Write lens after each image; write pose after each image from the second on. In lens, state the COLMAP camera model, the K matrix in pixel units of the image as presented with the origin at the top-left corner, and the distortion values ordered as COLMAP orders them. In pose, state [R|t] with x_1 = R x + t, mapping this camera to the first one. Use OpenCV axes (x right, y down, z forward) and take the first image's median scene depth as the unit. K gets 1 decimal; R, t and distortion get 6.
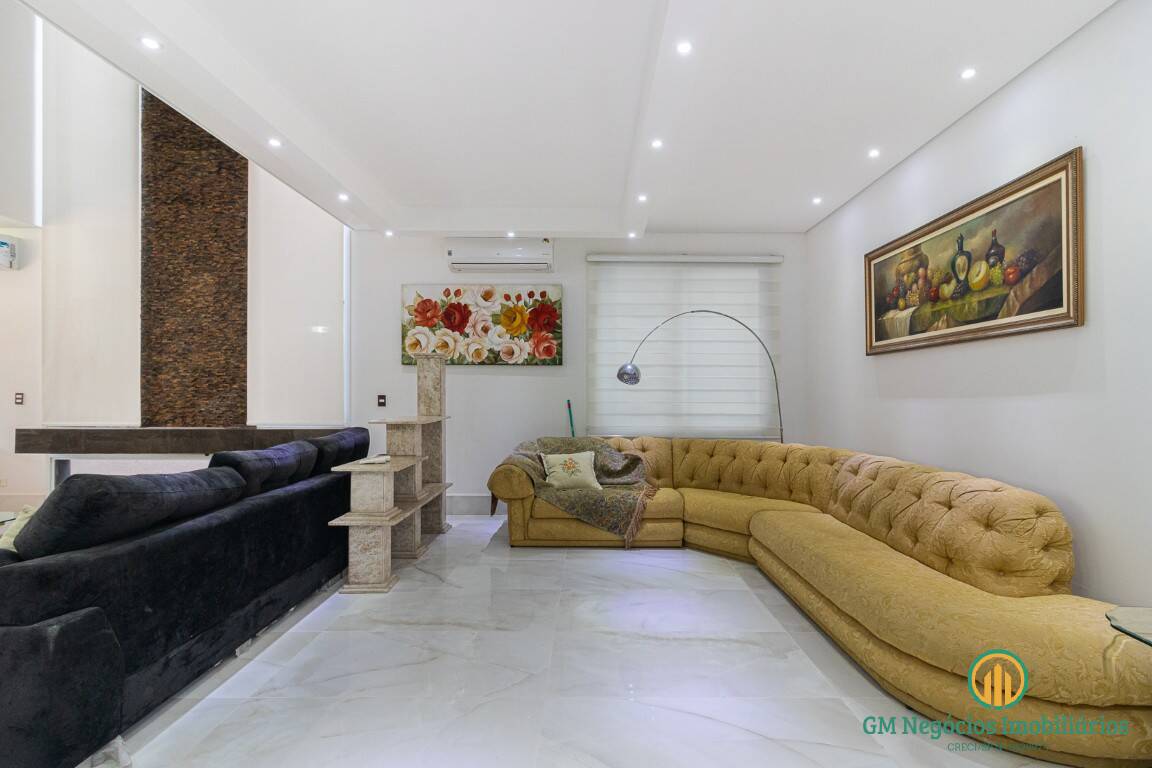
lens RADIAL K [[527.0, 0, 576.0], [0, 527.0, 384.0], [0, 0, 1]] dist [0.000005, -0.000206]
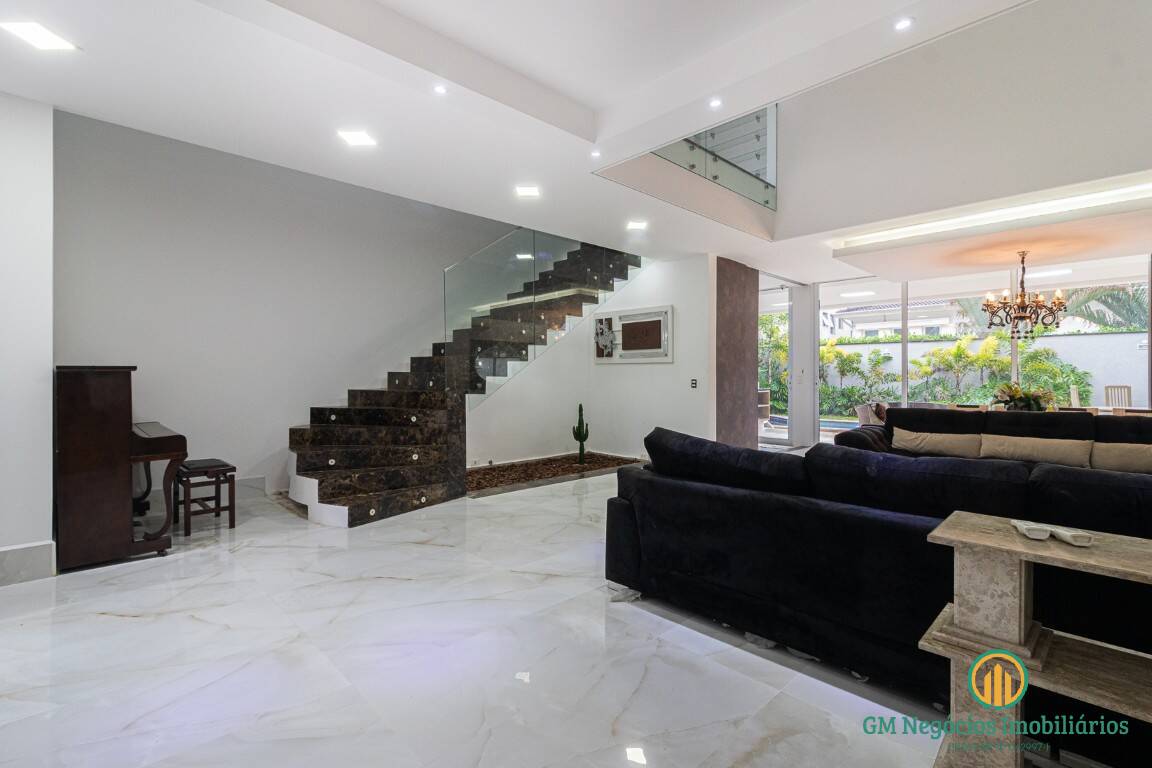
lens RADIAL K [[527.0, 0, 576.0], [0, 527.0, 384.0], [0, 0, 1]] dist [0.000005, -0.000206]
pose [[-0.723071, 0.005536, -0.690752, 0.265106], [0.007559, 0.999971, 0.000101, 0.018781], [0.690732, -0.005148, -0.723092, 1.350636]]
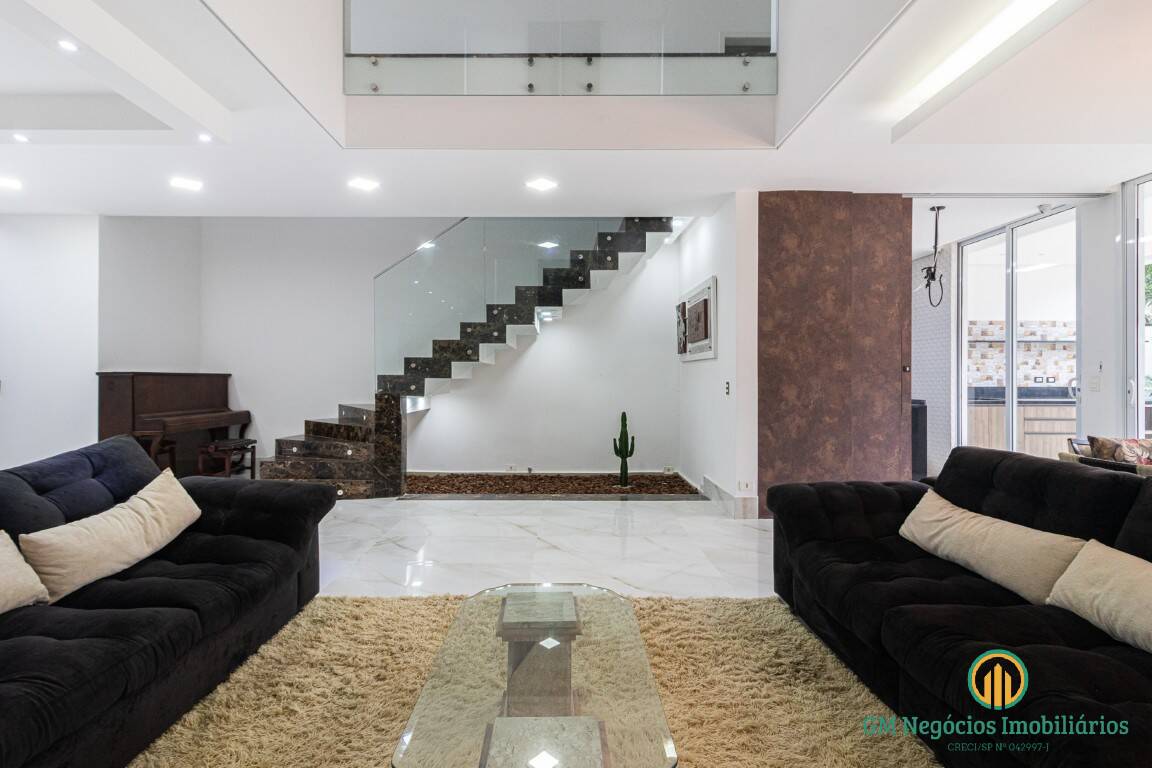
lens RADIAL K [[527.0, 0, 576.0], [0, 527.0, 384.0], [0, 0, 1]] dist [0.000005, -0.000206]
pose [[-0.999972, -0.002622, 0.007035, -0.350833], [-0.002691, 0.999948, -0.009843, 0.021472], [-0.007009, -0.009861, -0.999927, 1.449657]]
